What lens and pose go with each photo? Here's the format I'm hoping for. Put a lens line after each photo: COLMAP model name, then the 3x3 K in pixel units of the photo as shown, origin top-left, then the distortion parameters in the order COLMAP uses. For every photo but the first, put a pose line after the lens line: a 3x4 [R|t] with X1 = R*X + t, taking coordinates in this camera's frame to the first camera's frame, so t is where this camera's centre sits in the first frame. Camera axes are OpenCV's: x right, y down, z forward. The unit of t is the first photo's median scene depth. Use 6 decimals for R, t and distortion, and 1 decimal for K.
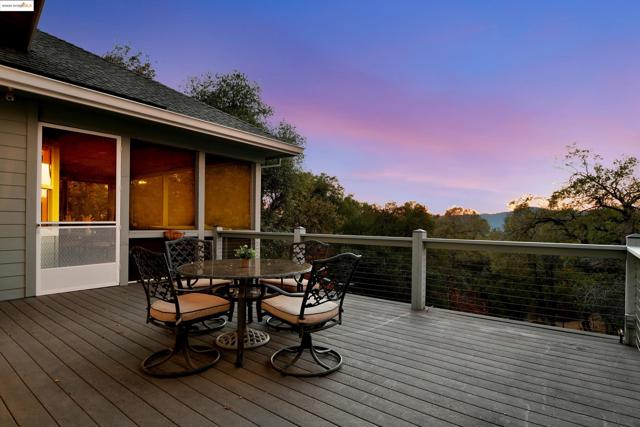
lens RADIAL K [[343.4, 0, 326.0], [0, 343.4, 217.8], [0, 0, 1]] dist [-0.006132, -0.001603]
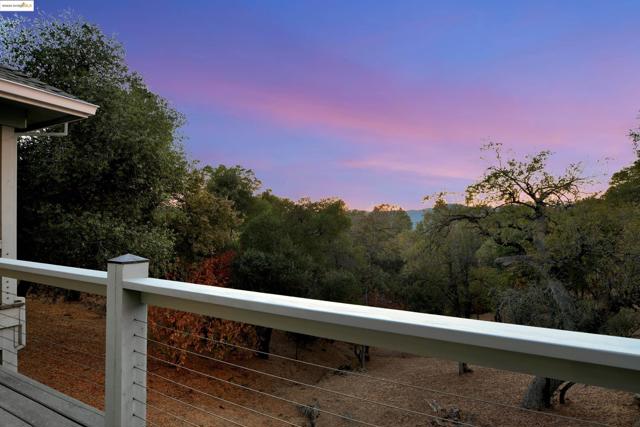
lens RADIAL K [[343.4, 0, 326.0], [0, 343.4, 217.8], [0, 0, 1]] dist [-0.006132, -0.001603]
pose [[0.982442, -0.004534, 0.186512, 0.117118], [0.002501, 0.999935, 0.011136, -0.003056], [-0.186550, -0.010474, 0.982390, 0.164428]]
